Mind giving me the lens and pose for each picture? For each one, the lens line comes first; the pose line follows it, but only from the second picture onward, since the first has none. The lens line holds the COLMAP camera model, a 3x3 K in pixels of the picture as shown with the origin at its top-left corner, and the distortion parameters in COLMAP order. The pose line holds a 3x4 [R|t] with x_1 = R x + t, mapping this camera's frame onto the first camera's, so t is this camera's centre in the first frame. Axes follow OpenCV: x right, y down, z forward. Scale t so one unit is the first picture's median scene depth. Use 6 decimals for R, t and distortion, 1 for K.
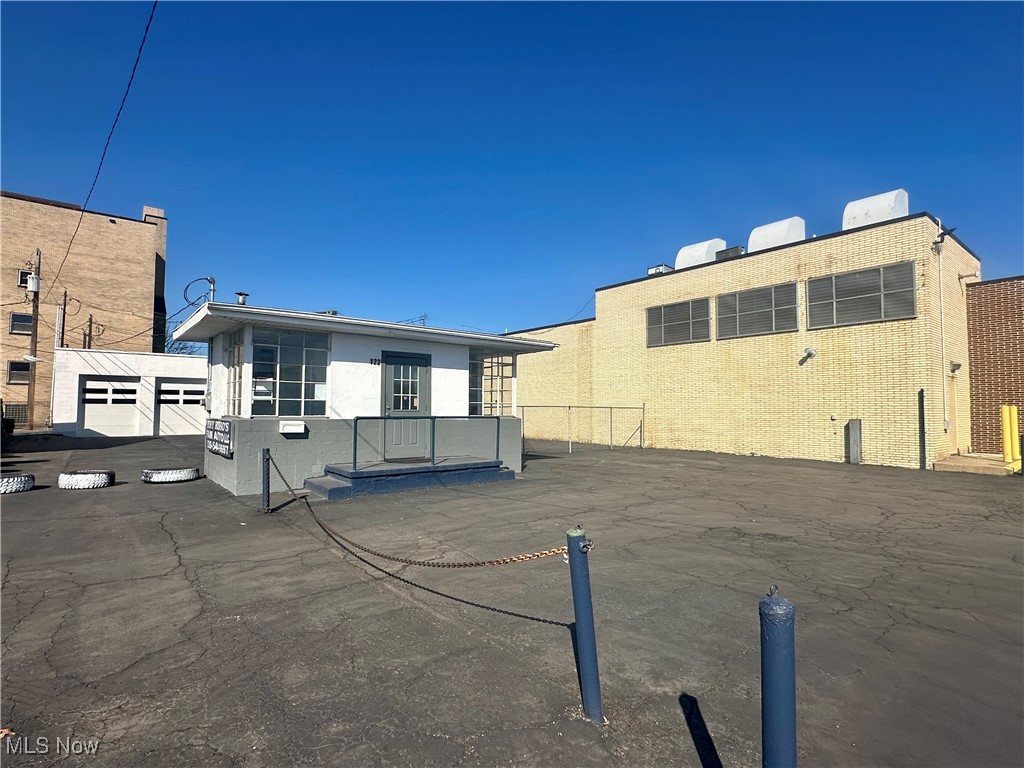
lens RADIAL K [[518.0, 0, 508.2], [0, 518.0, 384.7], [0, 0, 1]] dist [0.000018, -0.000635]
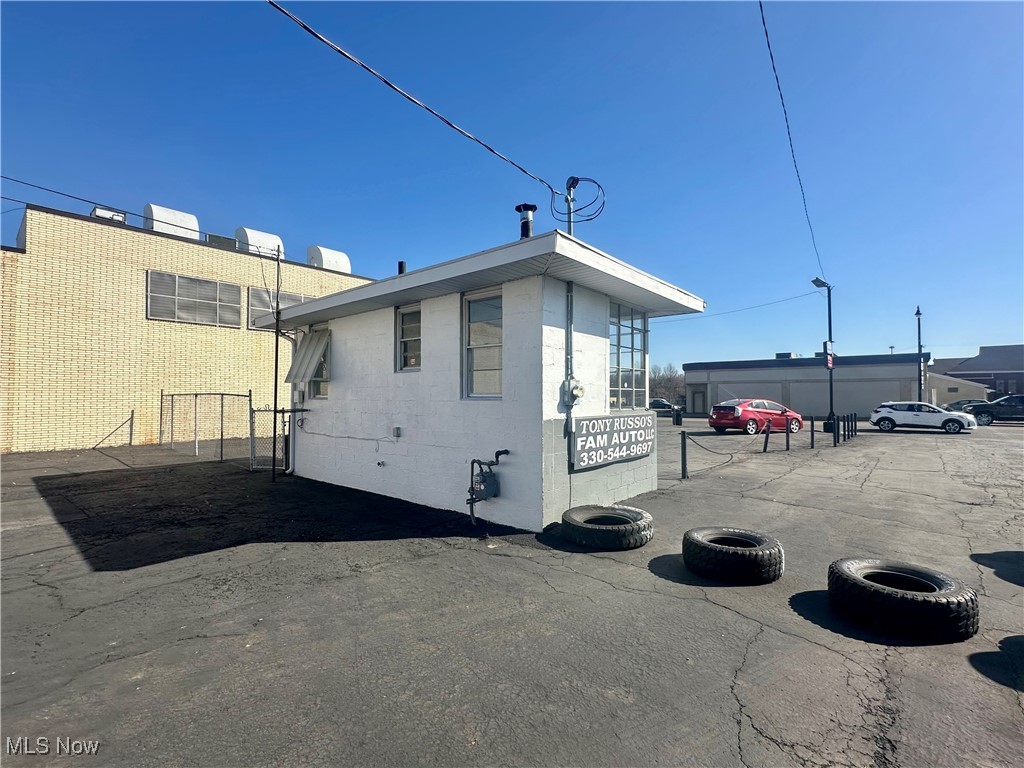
lens RADIAL K [[465.8, 0, 512.0], [0, 465.8, 384.0], [0, 0, 1]] dist [-0.003021, -0.000384]
pose [[-0.187800, 0.021668, 0.981968, -0.445425], [-0.049494, 0.998278, -0.031494, 0.018737], [-0.980959, -0.054516, -0.186404, 0.478698]]
